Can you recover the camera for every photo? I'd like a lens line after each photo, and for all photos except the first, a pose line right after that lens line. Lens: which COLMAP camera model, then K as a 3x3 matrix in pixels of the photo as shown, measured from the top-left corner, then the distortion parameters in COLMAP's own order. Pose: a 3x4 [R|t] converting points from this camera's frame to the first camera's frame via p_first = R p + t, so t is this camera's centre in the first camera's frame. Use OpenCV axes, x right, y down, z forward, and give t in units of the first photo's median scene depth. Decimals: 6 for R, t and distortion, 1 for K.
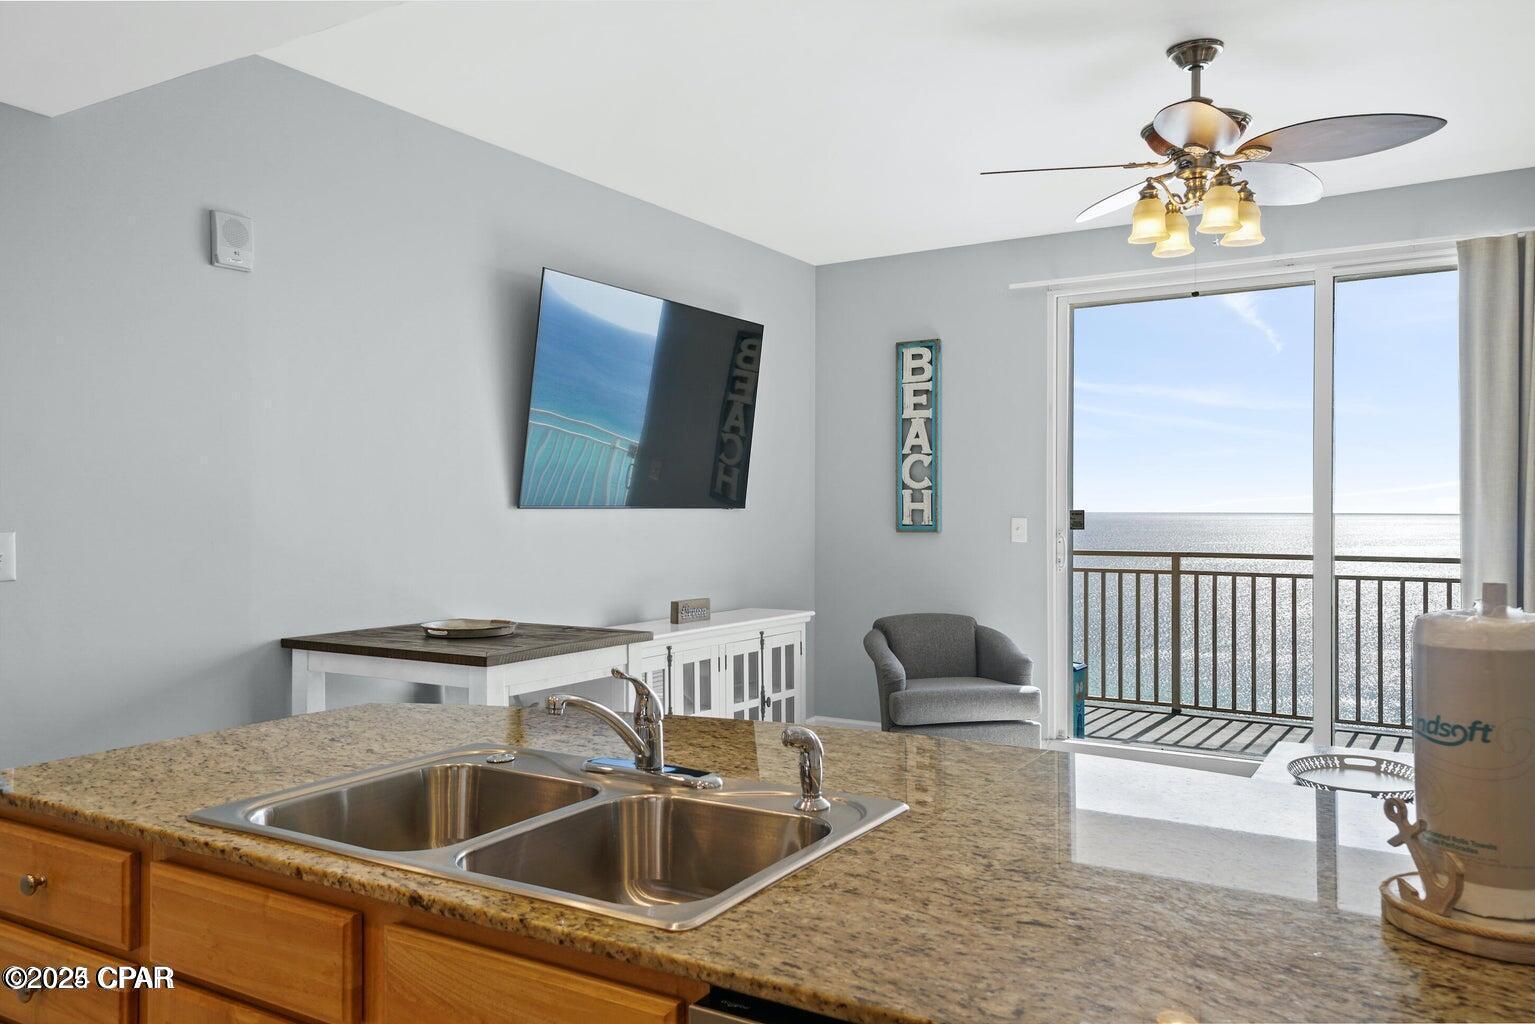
lens RADIAL K [[1148.0, 0, 750.1], [0, 1148.0, 520.8], [0, 0, 1]] dist [0.031469, 0.002816]
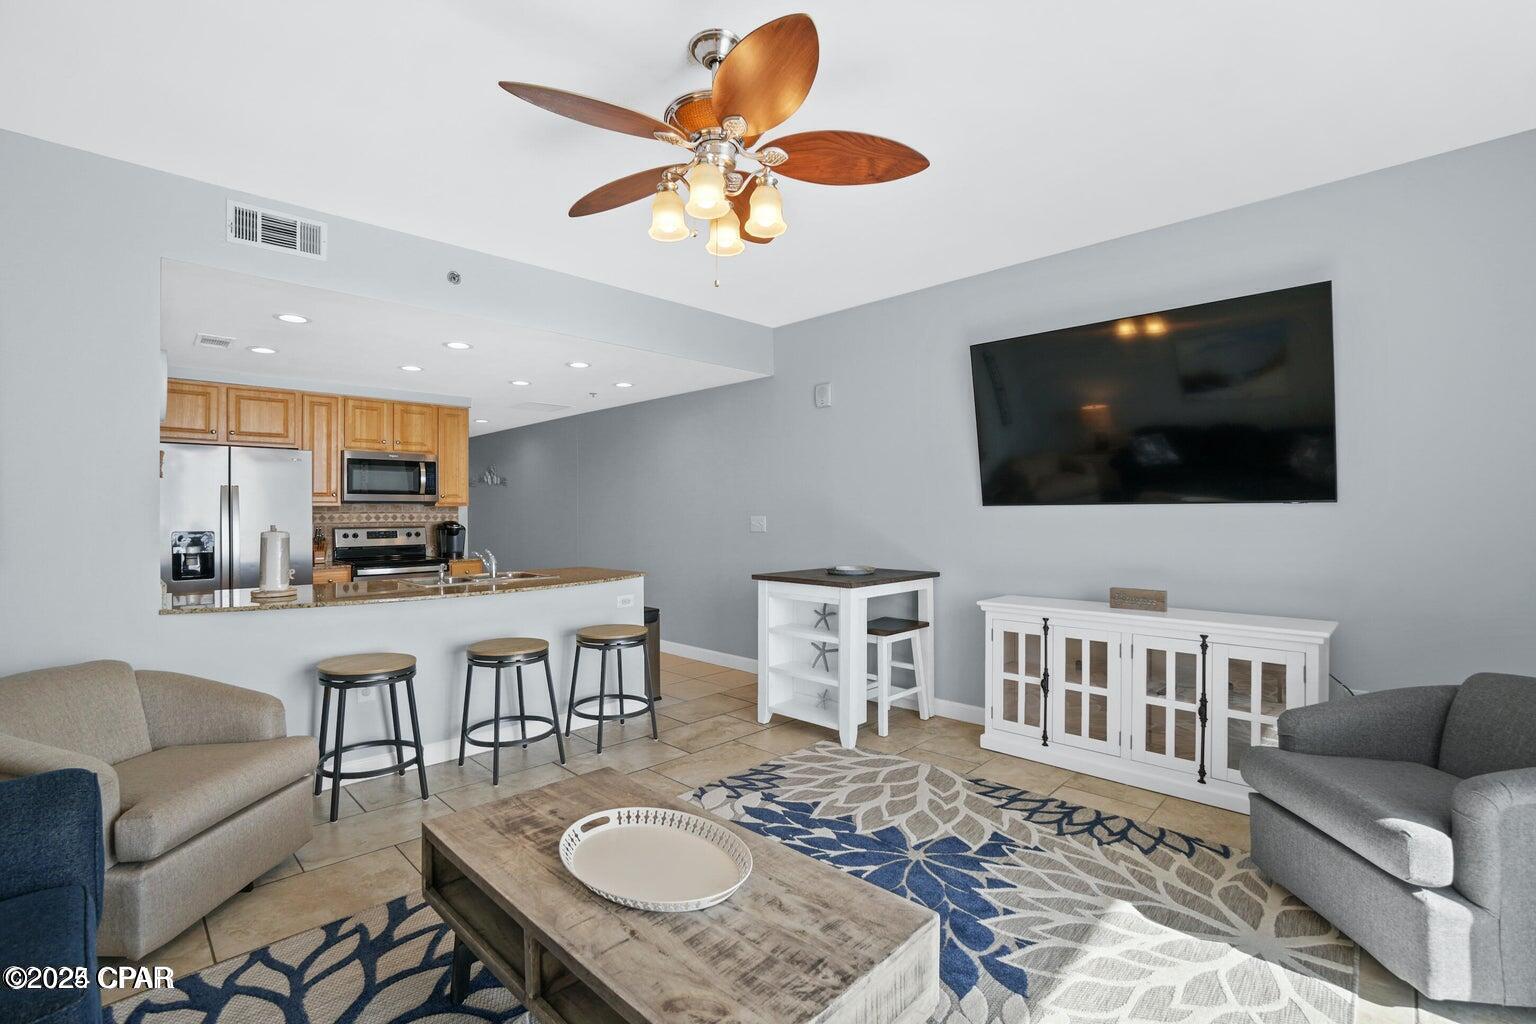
lens RADIAL K [[678.5, 0, 748.8], [0, 678.5, 509.5], [0, 0, 1]] dist [-0.066176, 0.024317]
pose [[-0.230250, -0.001862, -0.973130, 0.533429], [-0.002951, 0.999995, -0.001215, -0.003182], [0.973127, 0.002592, -0.230254, 0.662214]]
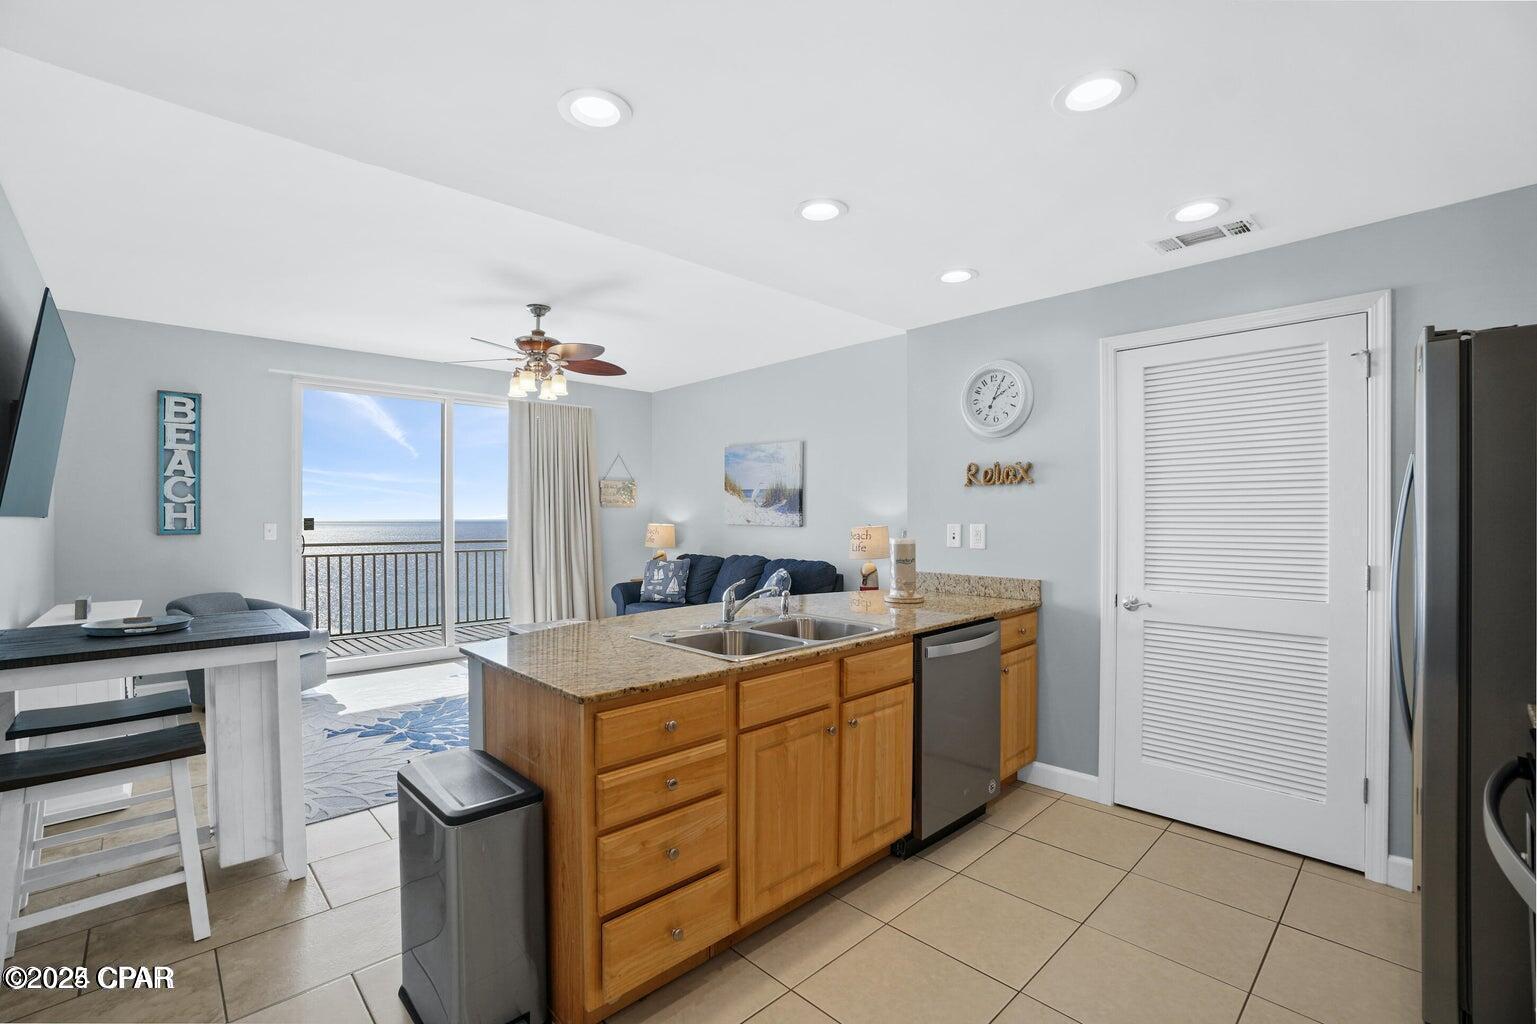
lens RADIAL K [[676.5, 0, 753.6], [0, 676.5, 516.8], [0, 0, 1]] dist [-0.067166, 0.024175]
pose [[0.254846, 0.000303, 0.966982, -0.420141], [0.011711, 0.999926, -0.003400, -0.000967], [-0.966911, 0.012191, 0.254824, 0.163376]]
